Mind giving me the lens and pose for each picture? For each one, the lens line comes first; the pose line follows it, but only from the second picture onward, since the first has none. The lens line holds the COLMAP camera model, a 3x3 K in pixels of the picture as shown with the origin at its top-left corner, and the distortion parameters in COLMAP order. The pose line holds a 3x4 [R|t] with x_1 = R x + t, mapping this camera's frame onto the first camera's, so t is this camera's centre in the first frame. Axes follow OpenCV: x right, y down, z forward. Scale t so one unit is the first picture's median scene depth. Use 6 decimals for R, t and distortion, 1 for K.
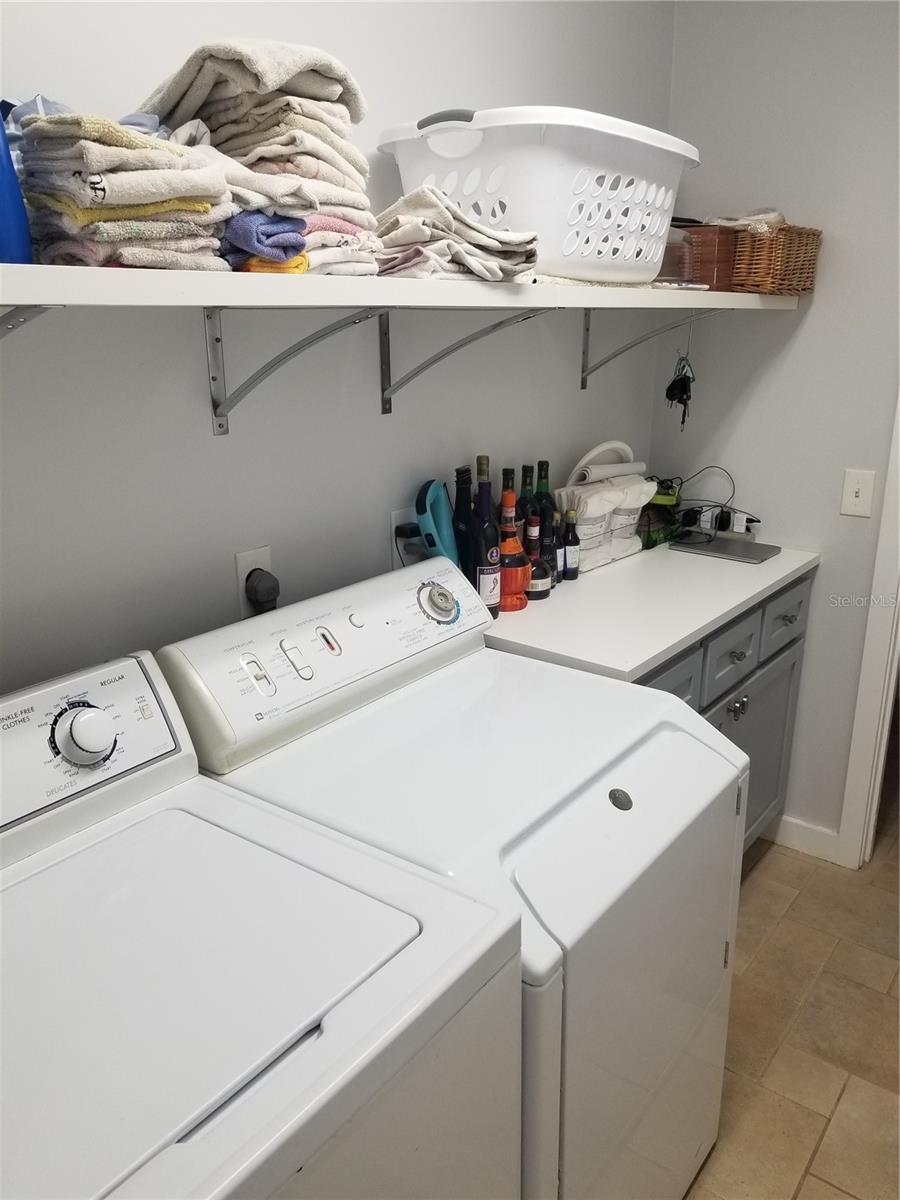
lens RADIAL K [[934.1, 0, 450.0], [0, 934.1, 600.0], [0, 0, 1]] dist [-0.033269, -0.000784]
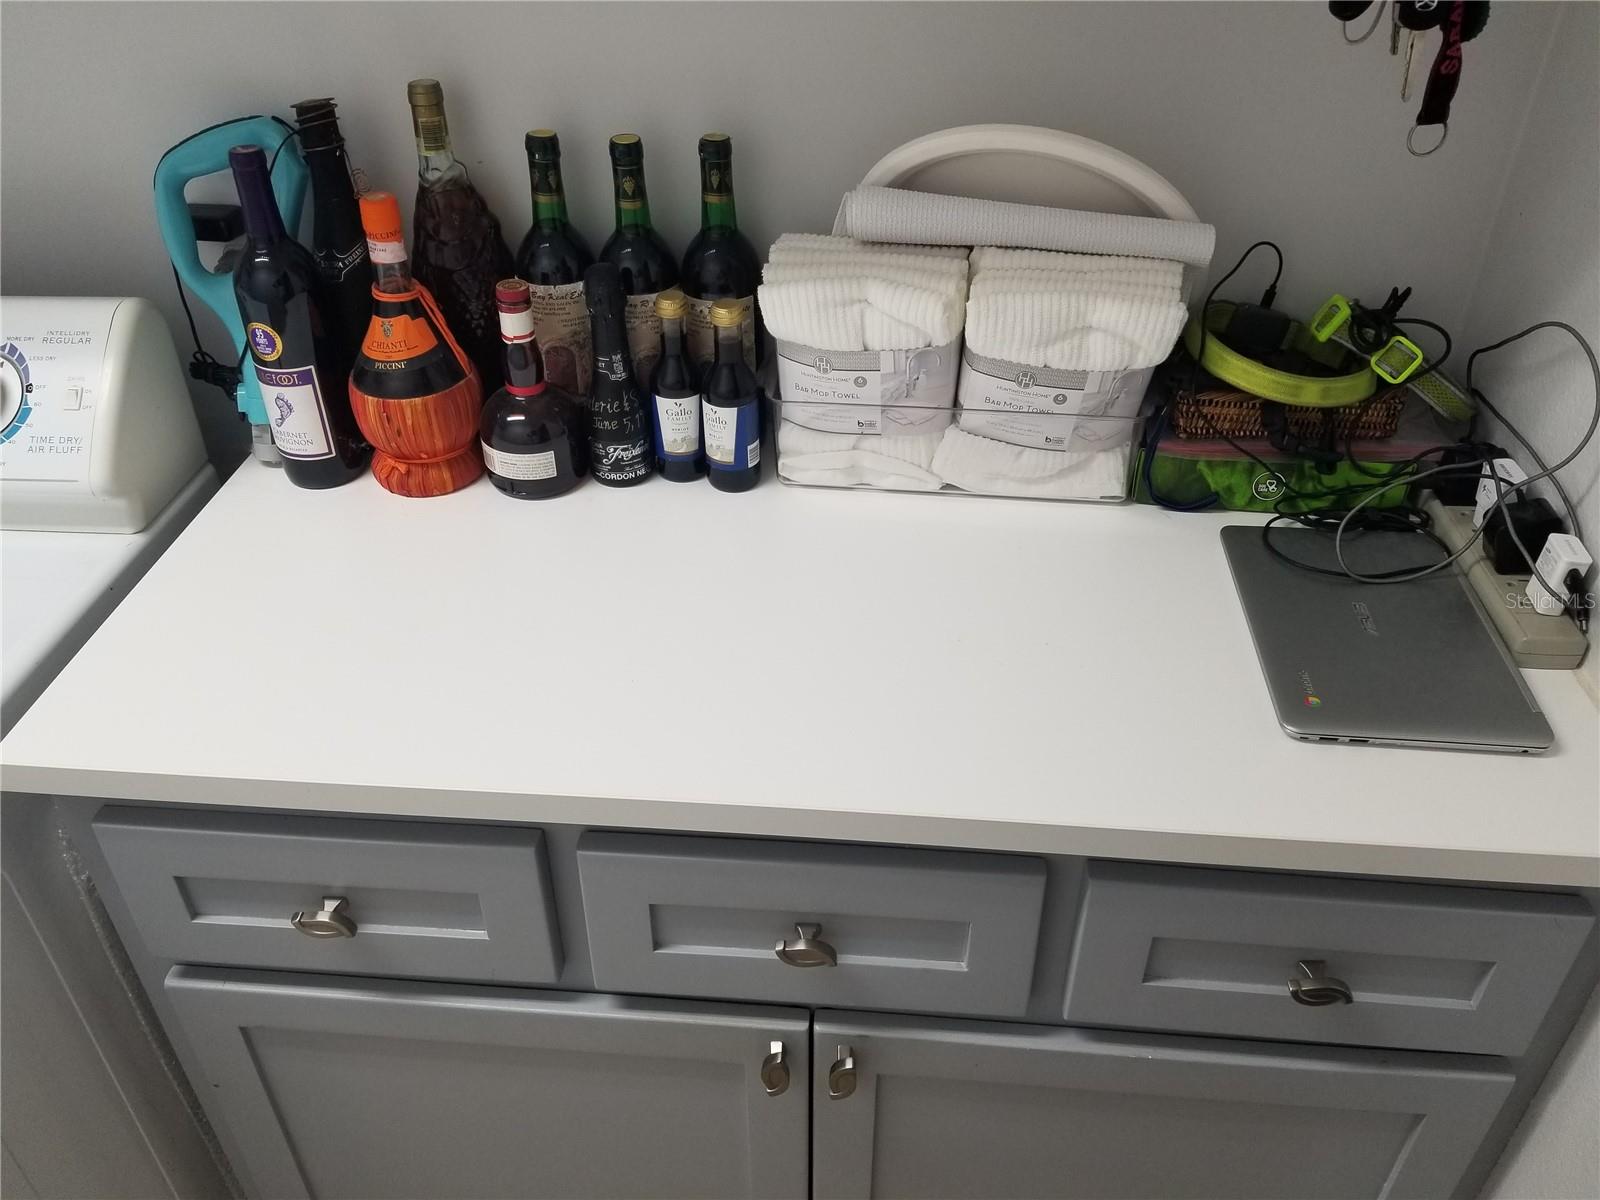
lens RADIAL K [[1219.6, 0, 799.0], [0, 1219.6, 560.6], [0, 0, 1]] dist [0.061927, -0.150786]
pose [[0.547239, 0.472372, -0.690938, 0.492015], [-0.240025, 0.879413, 0.411121, -0.201106], [0.801822, -0.059139, 0.594630, 0.726344]]
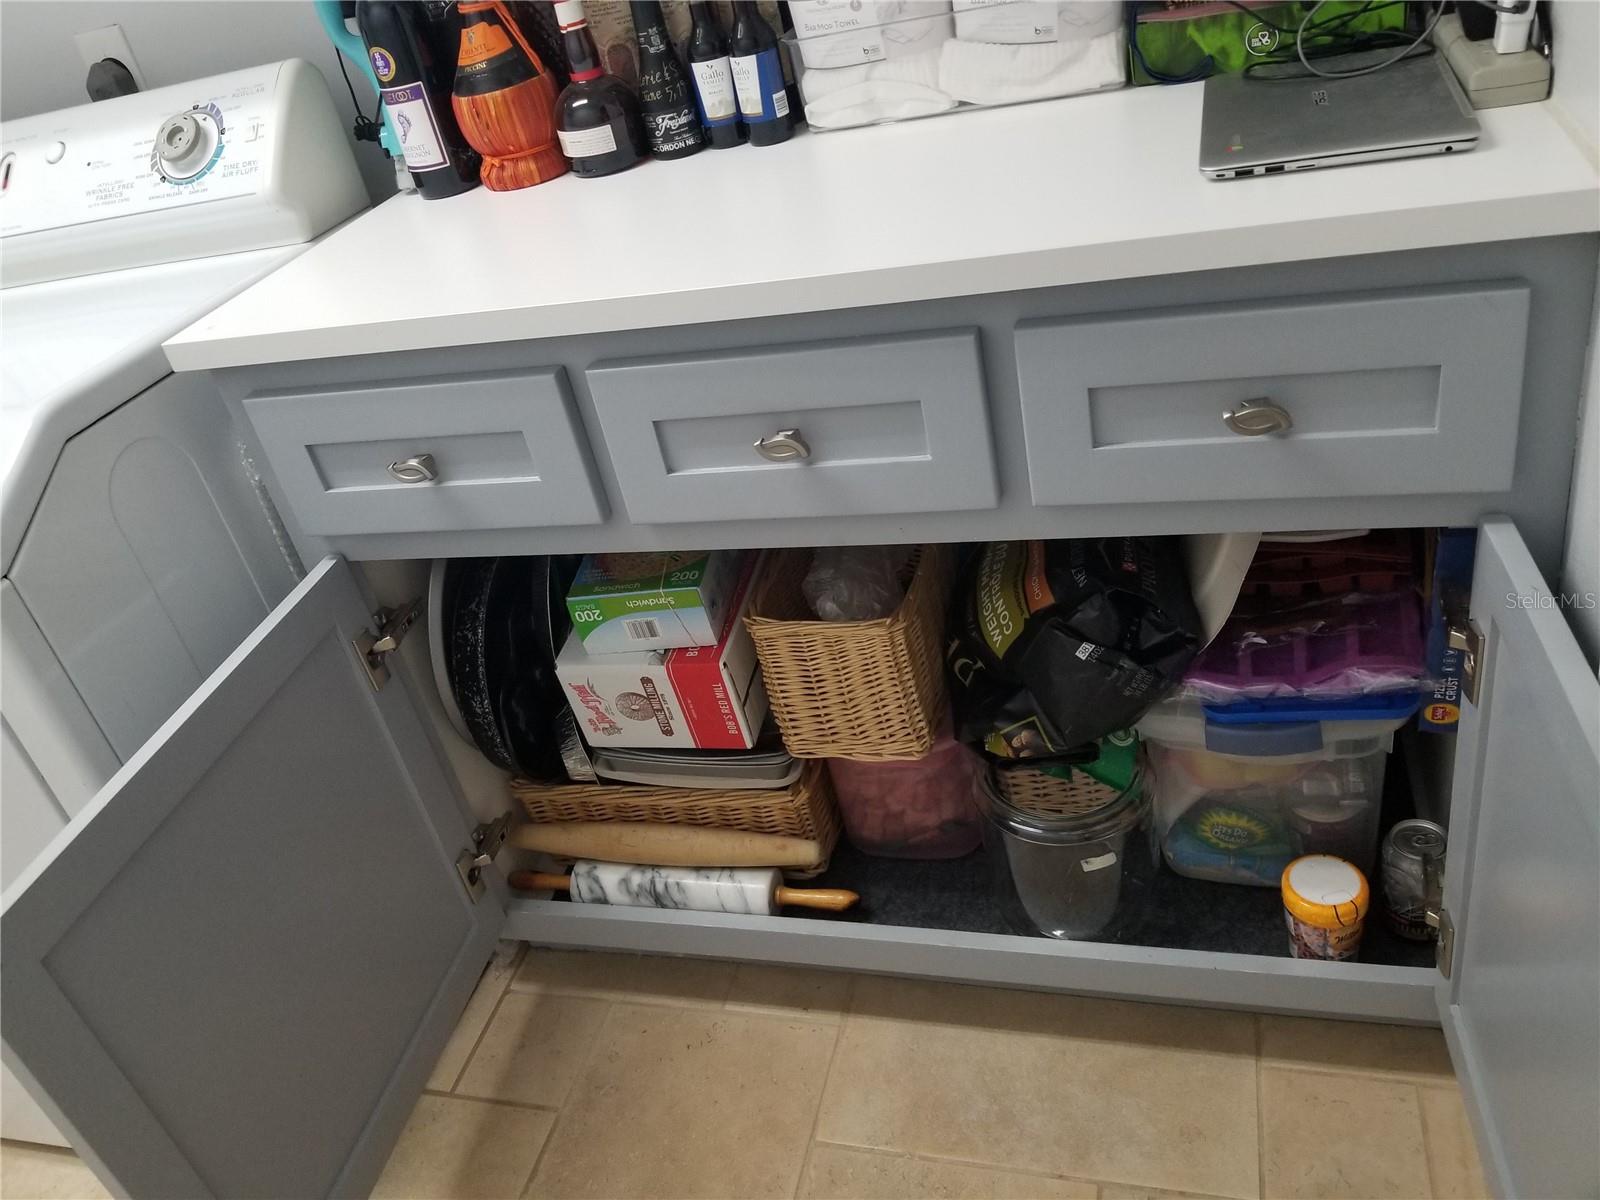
lens RADIAL K [[1245.5, 0, 800.0], [0, 1245.5, 600.0], [0, 0, 1]] dist [-0.033269, -0.000784]
pose [[0.359425, 0.428636, -0.828906, 0.669467], [-0.069045, 0.898046, 0.434450, -0.079301], [0.930616, -0.098920, 0.352376, 0.795484]]
